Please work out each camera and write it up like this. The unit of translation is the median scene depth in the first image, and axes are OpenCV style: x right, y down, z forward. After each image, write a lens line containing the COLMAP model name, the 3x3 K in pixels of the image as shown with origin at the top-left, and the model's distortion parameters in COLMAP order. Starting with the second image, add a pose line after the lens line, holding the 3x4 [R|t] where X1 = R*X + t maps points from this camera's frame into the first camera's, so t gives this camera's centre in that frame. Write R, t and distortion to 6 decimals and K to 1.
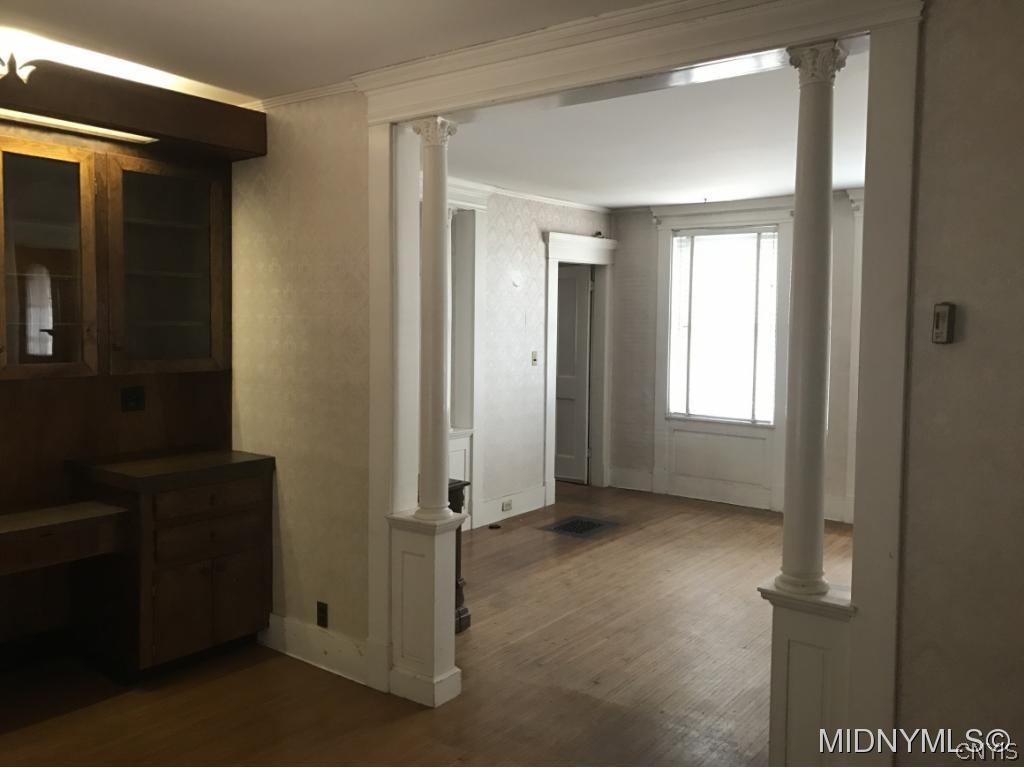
lens RADIAL K [[880.5, 0, 512.0], [0, 880.5, 384.0], [0, 0, 1]] dist [0.079887, -0.136079]
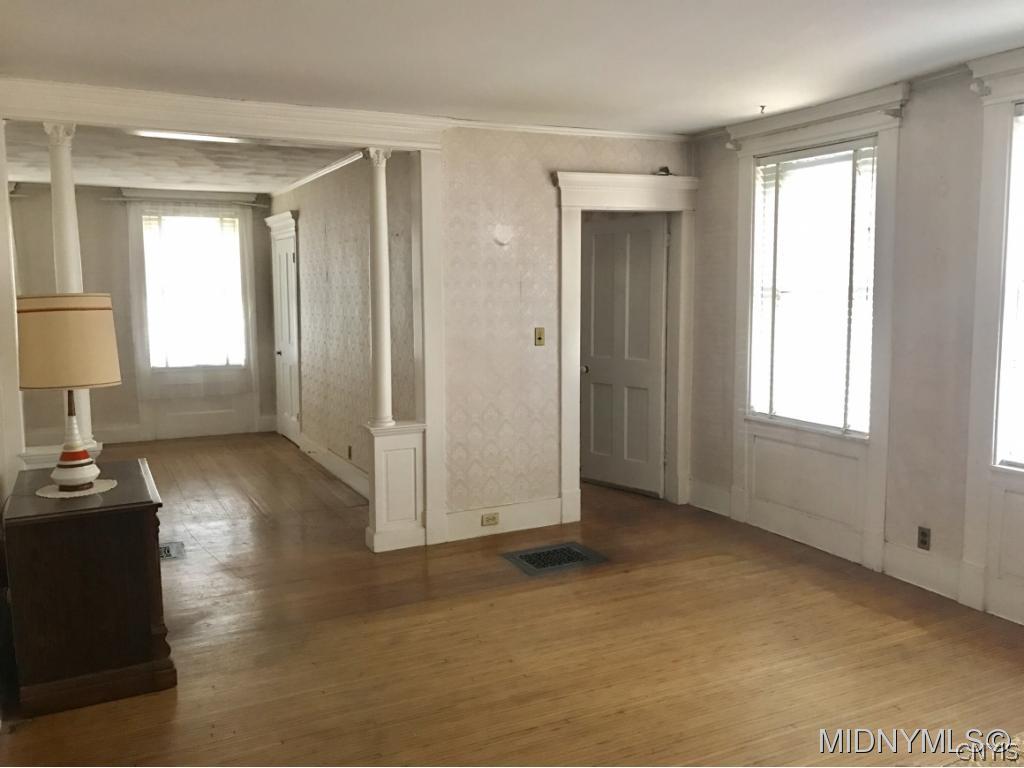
lens RADIAL K [[880.5, 0, 512.0], [0, 880.5, 384.0], [0, 0, 1]] dist [0.079887, -0.136079]
pose [[0.891476, 0.032327, -0.451913, 0.339651], [-0.016454, 0.999103, 0.039010, -0.015728], [0.452769, -0.027340, 0.891209, 0.271138]]
